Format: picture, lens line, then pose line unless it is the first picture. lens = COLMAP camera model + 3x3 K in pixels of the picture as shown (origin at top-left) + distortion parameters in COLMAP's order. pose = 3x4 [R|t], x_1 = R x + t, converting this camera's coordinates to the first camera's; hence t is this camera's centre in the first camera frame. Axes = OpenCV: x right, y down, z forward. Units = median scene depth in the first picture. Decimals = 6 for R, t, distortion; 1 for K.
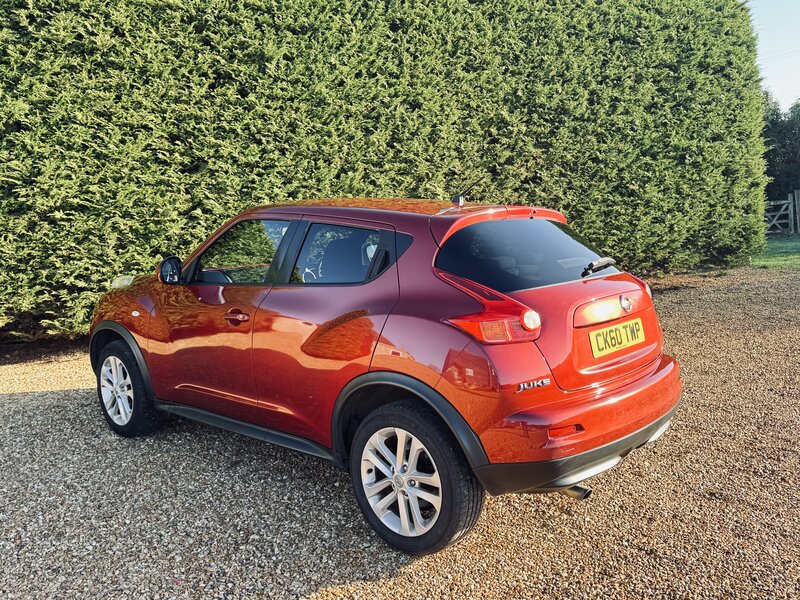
lens RADIAL K [[696.1, 0, 401.4], [0, 696.1, 308.5], [0, 0, 1]] dist [0.120627, -0.189808]
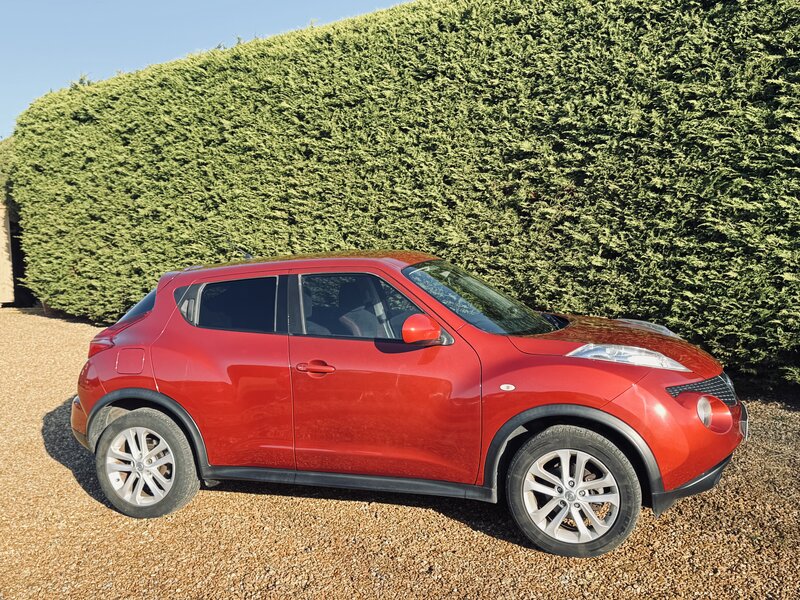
lens RADIAL K [[849.0, 0, 402.2], [0, 849.0, 304.7], [0, 0, 1]] dist [0.088491, 0.000000]
pose [[0.323372, 0.086736, -0.942288, 1.109378], [-0.123061, 0.991188, 0.049005, -0.119861], [0.938236, 0.100112, 0.331197, 0.550450]]
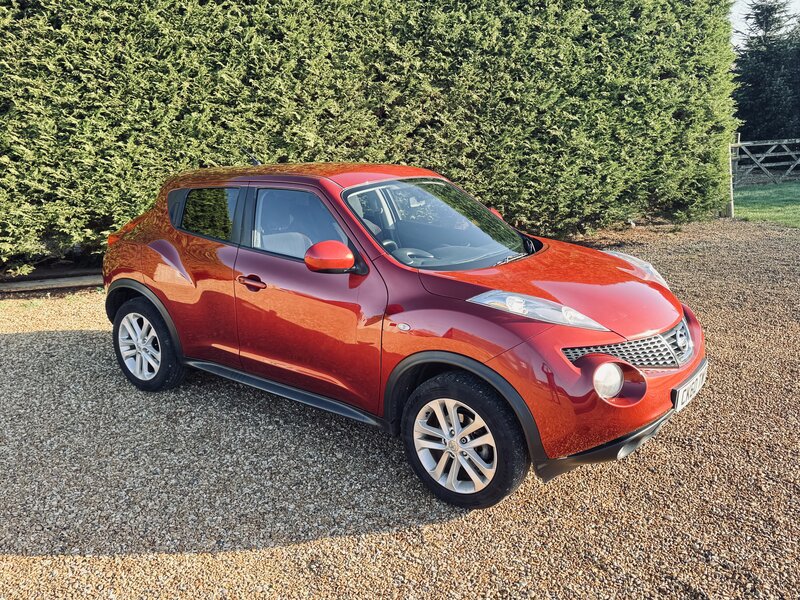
lens RADIAL K [[696.1, 0, 402.8], [0, 696.1, 310.2], [0, 0, 1]] dist [0.120627, -0.189808]
pose [[0.995368, 0.041753, -0.086597, 0.255298], [-0.031559, 0.992758, 0.115908, -0.053919], [0.090809, -0.112638, 0.989478, 0.097126]]
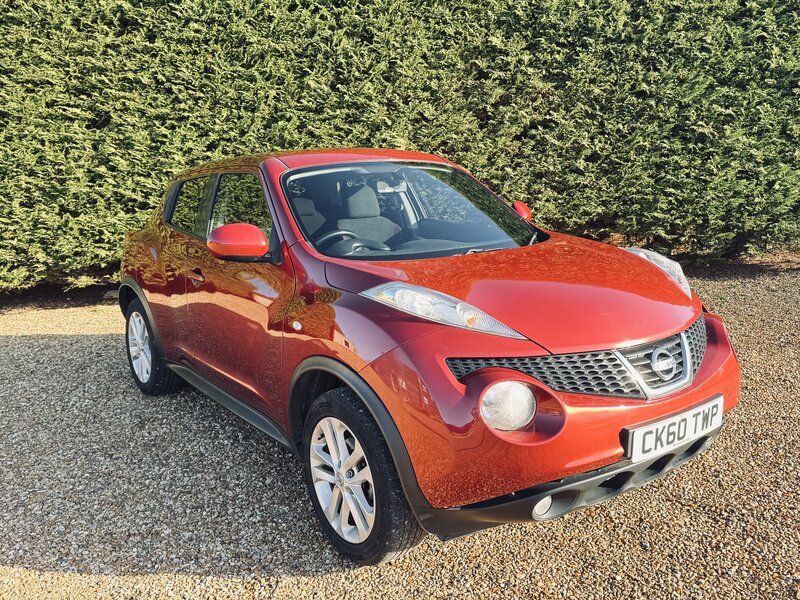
lens RADIAL K [[713.1, 0, 403.5], [0, 713.1, 305.1], [0, 0, 1]] dist [0.116341, -0.206820]
pose [[0.920376, 0.068681, -0.384956, 0.393140], [-0.044576, 0.996465, 0.071207, -0.034176], [0.388485, -0.048378, 0.920184, 0.202353]]
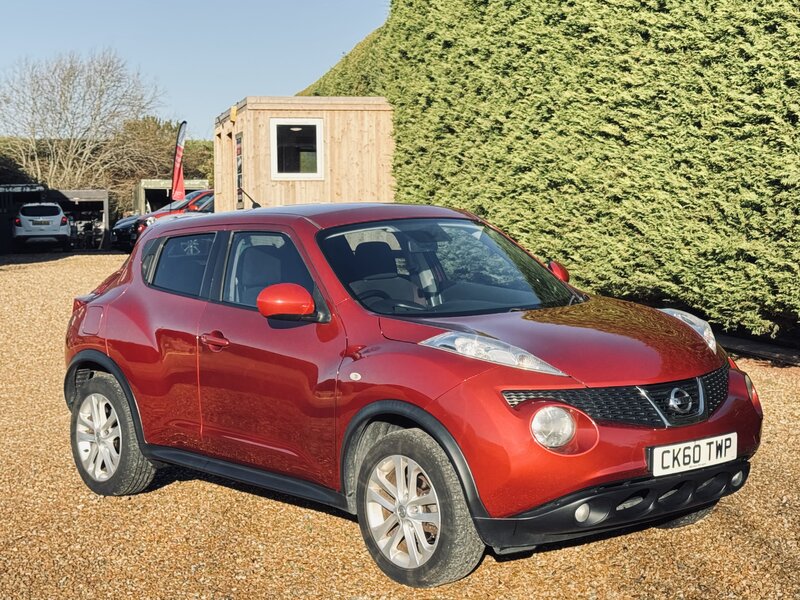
lens RADIAL K [[1553.8, 0, 403.2], [0, 1553.8, 299.4], [0, 0, 1]] dist [0.147012, 0.000000]
pose [[-0.214005, 0.112565, -0.970325, 1.394974], [-0.124797, 0.982048, 0.141449, -0.202652], [0.968828, 0.151364, -0.196115, 0.941840]]
